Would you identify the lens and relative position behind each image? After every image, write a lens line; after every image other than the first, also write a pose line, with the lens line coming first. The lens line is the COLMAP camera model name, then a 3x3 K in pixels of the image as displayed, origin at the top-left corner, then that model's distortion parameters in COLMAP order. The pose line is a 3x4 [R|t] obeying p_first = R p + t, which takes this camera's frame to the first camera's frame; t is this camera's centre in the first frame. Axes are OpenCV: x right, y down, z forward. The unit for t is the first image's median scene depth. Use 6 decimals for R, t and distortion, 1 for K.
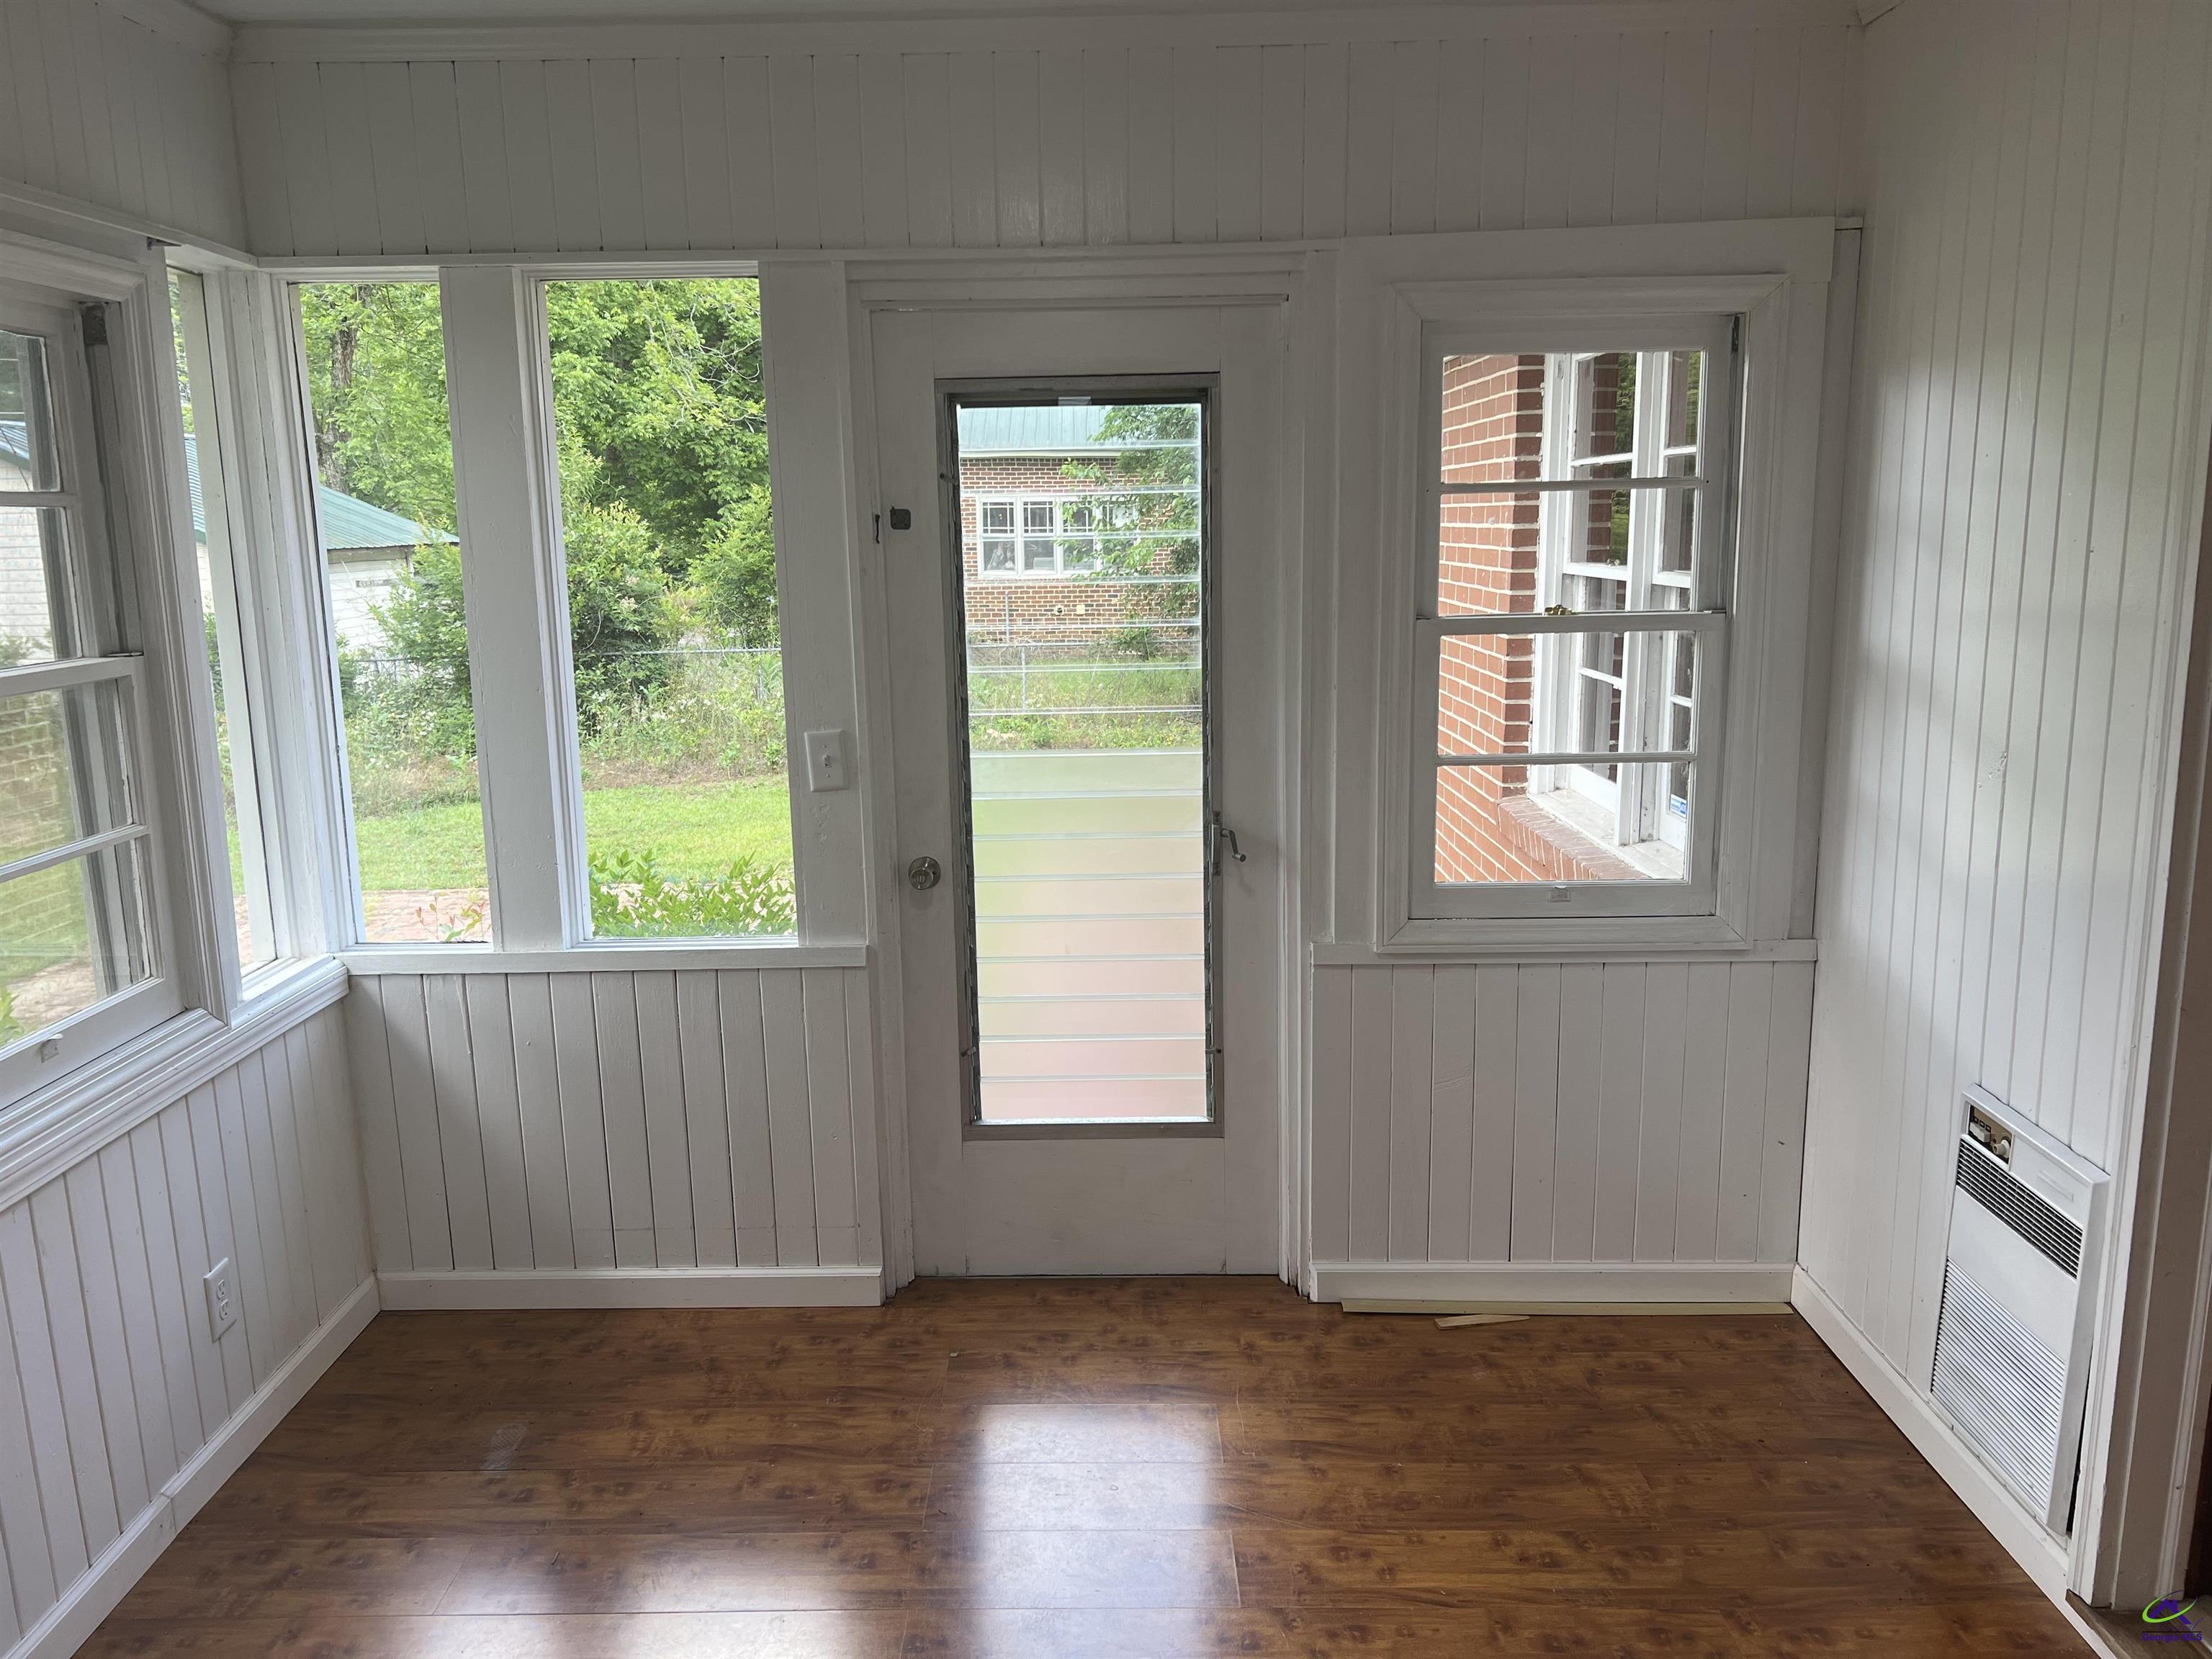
lens RADIAL K [[1658.5, 0, 1101.3], [0, 1658.5, 829.9], [0, 0, 1]] dist [0.078631, -0.104704]
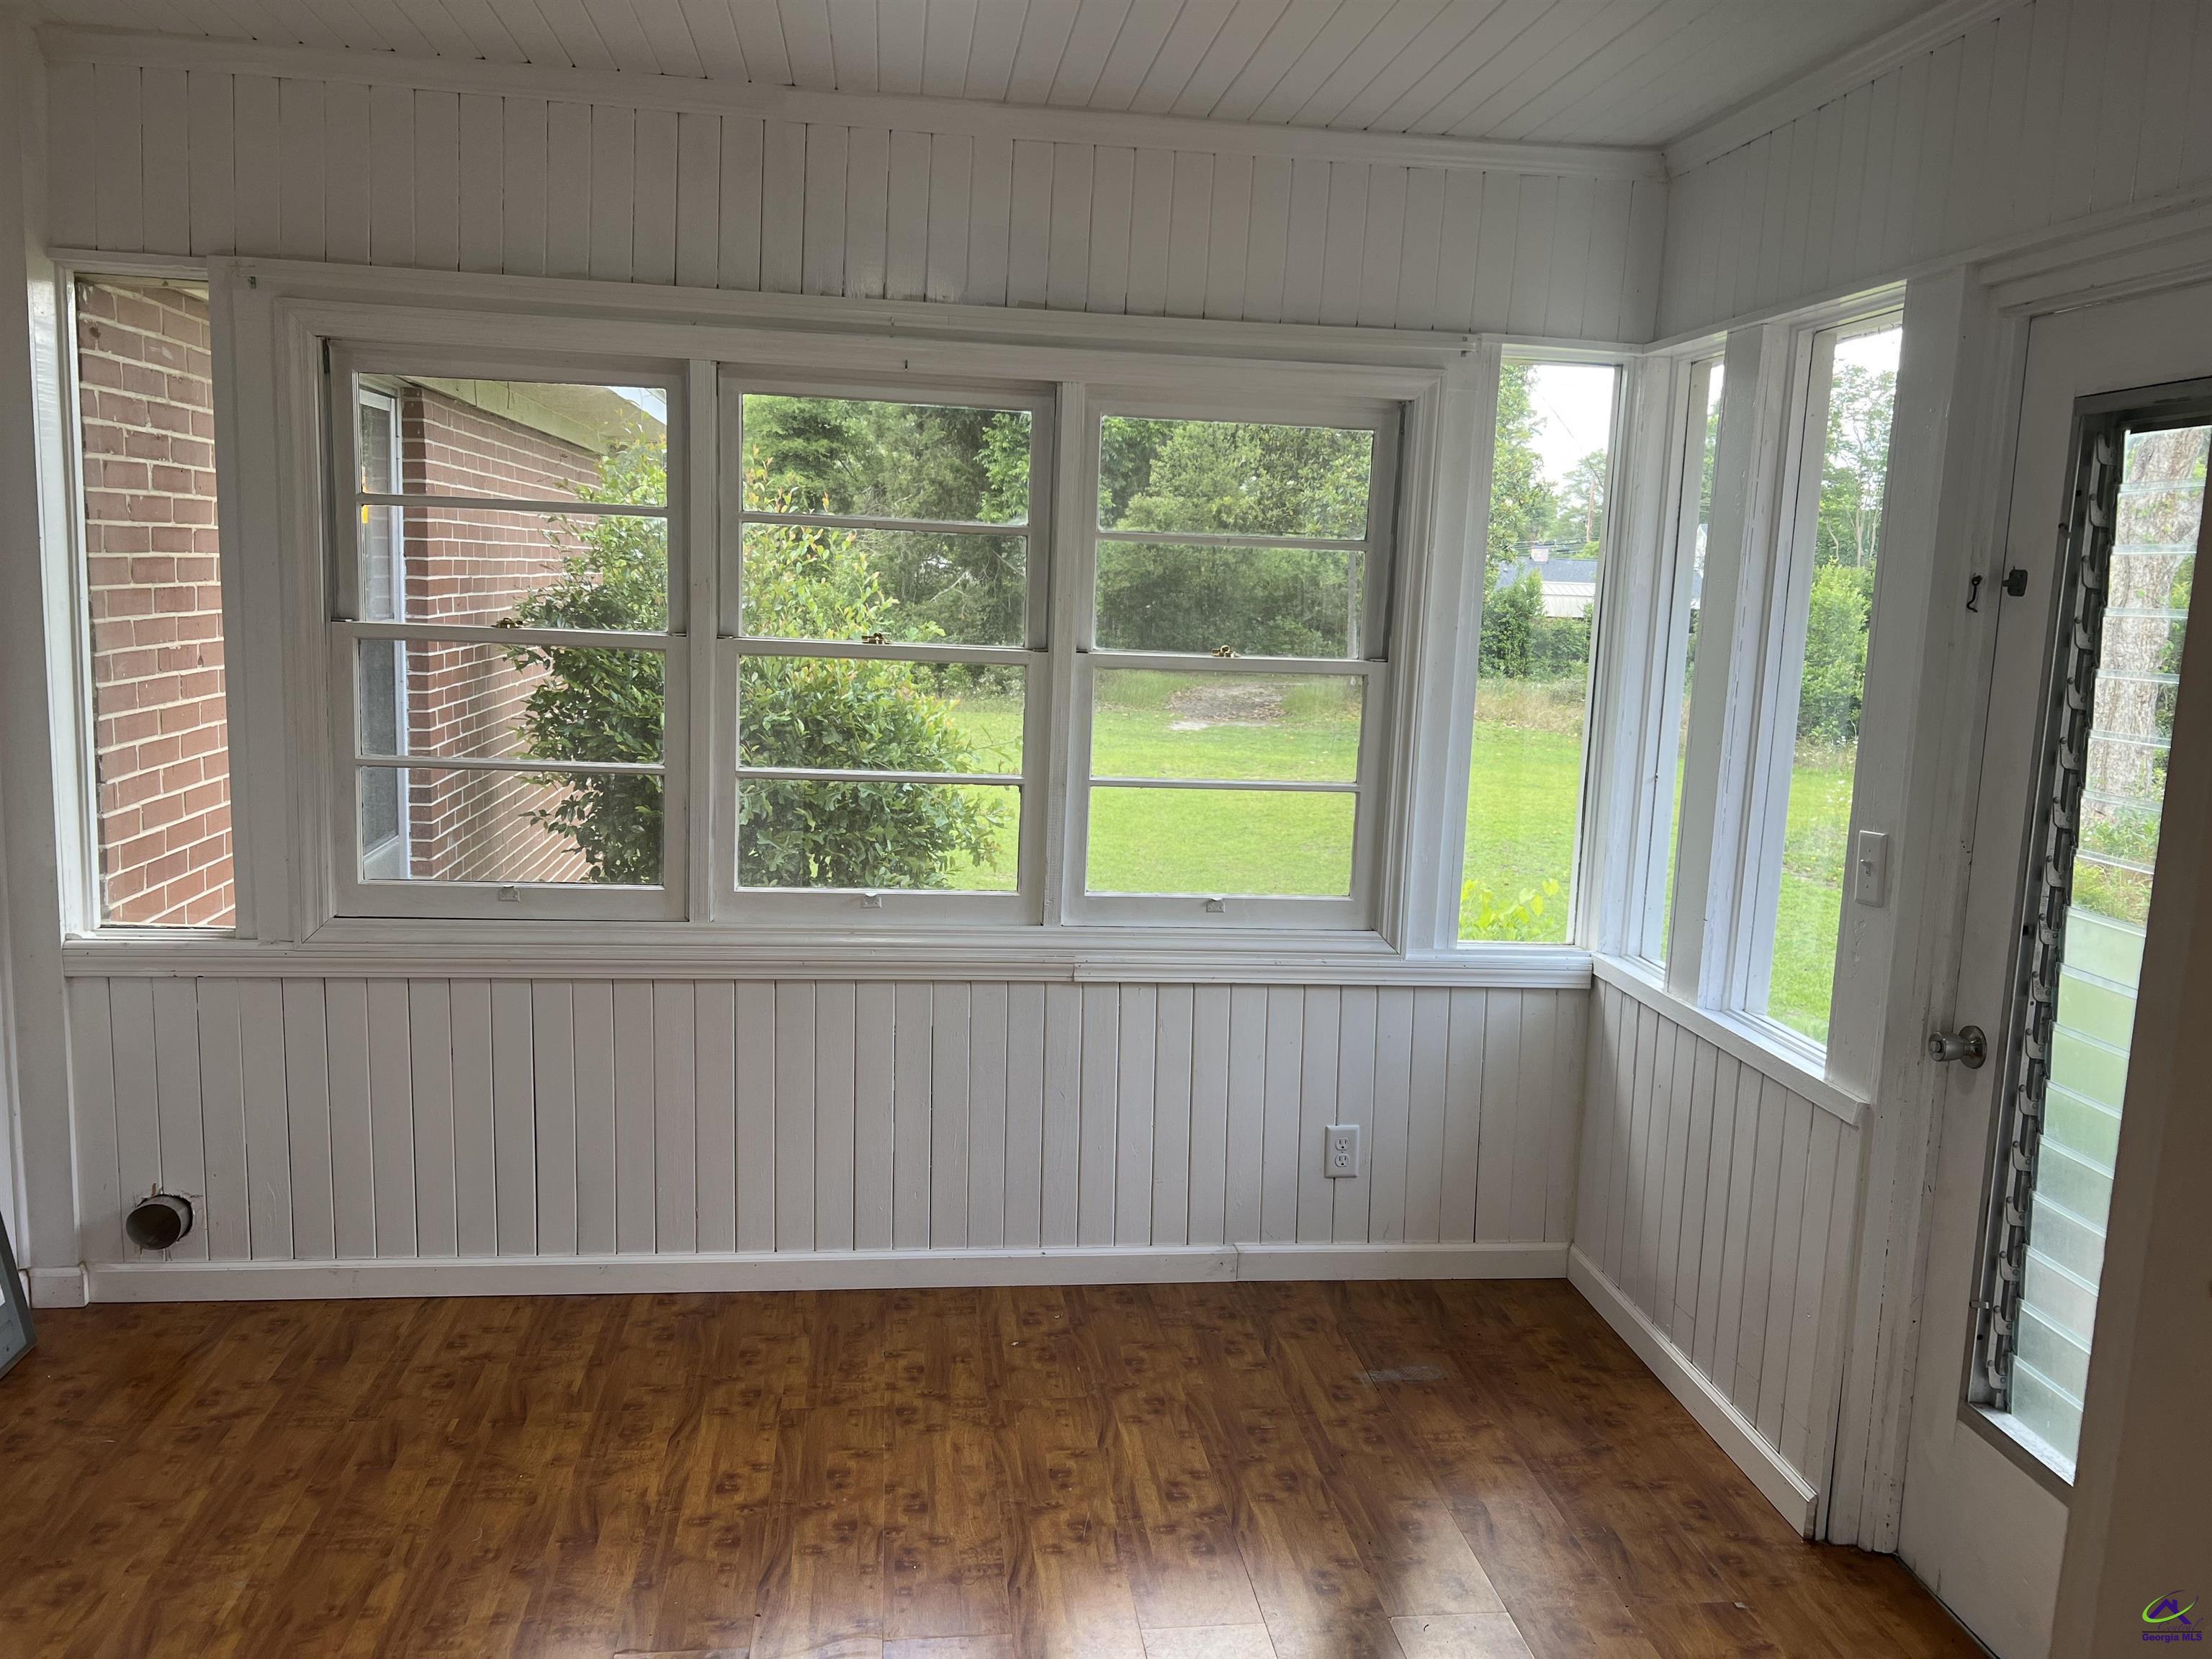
lens RADIAL K [[1658.5, 0, 1105.7], [0, 1658.5, 830.2], [0, 0, 1]] dist [0.078631, -0.104704]
pose [[0.124286, 0.170781, -0.977439, 0.600955], [-0.224295, 0.964415, 0.139985, -0.091492], [0.966563, 0.201837, 0.158169, 0.498223]]
